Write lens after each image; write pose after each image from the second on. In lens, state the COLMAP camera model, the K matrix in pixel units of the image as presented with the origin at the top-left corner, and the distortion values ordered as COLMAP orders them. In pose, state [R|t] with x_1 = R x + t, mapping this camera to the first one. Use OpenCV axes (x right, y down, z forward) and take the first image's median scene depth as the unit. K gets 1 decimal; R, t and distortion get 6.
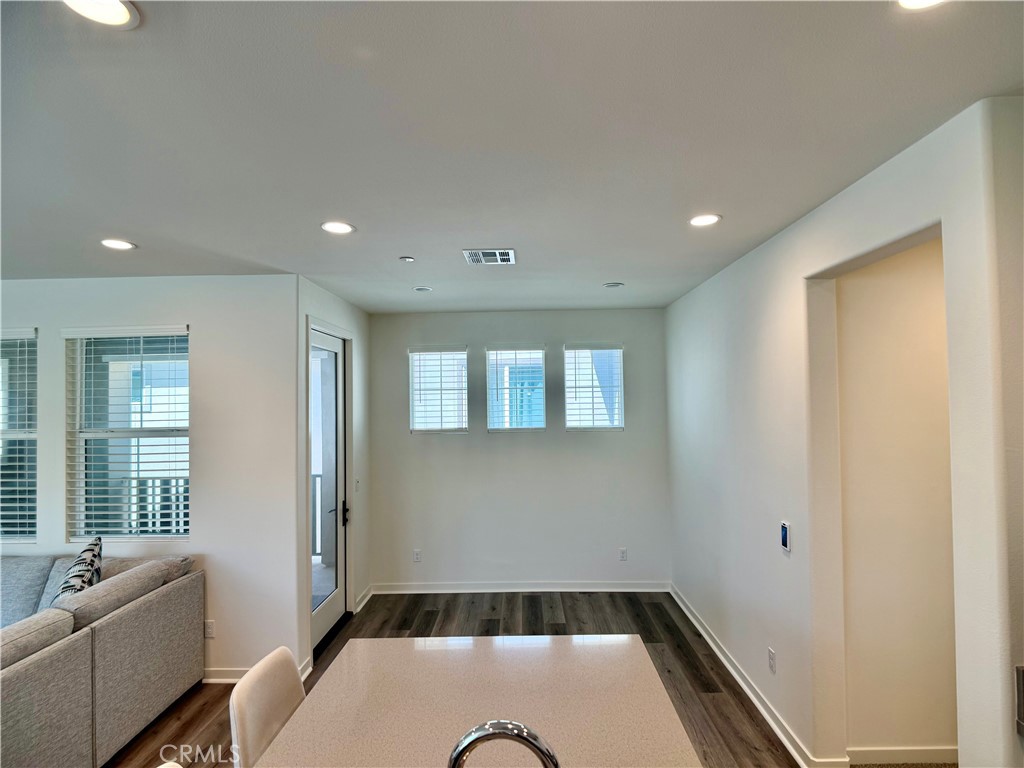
lens RADIAL K [[534.5, 0, 516.6], [0, 534.5, 384.7], [0, 0, 1]] dist [-0.001115, -0.011505]
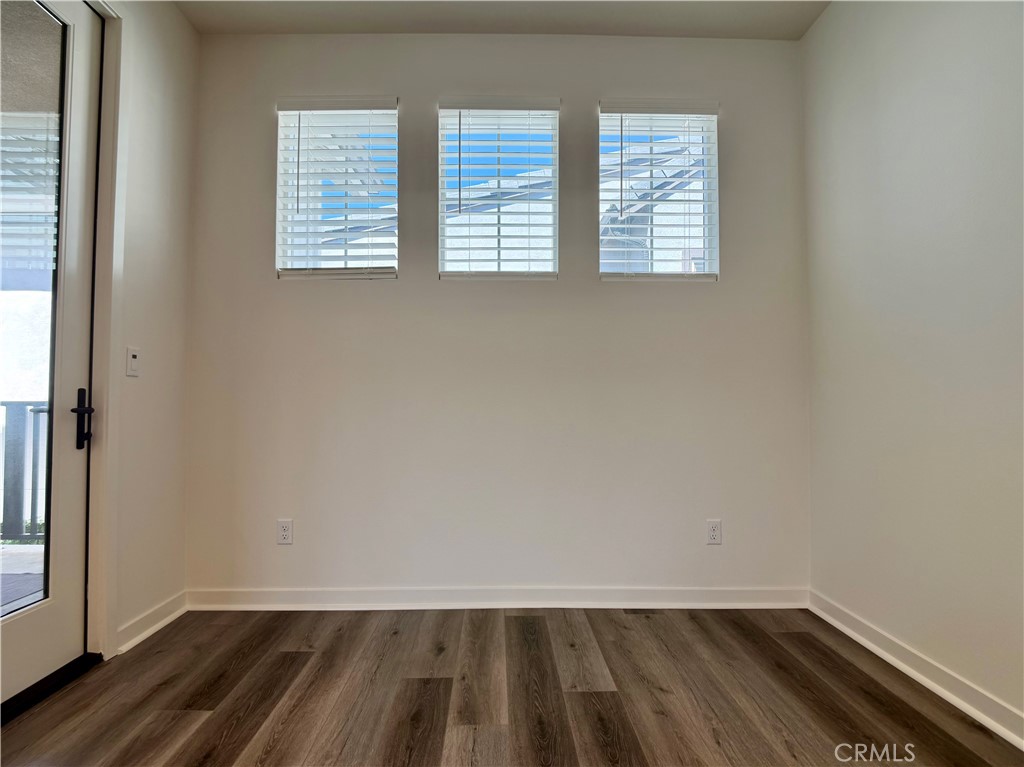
lens RADIAL K [[563.9, 0, 512.0], [0, 563.9, 383.5], [0, 0, 1]] dist [-0.040146, 0.012510]
pose [[0.999209, 0.017509, 0.035692, -0.004498], [-0.017632, 0.999840, 0.003147, 0.193890], [-0.035631, -0.003774, 0.999358, 0.524741]]
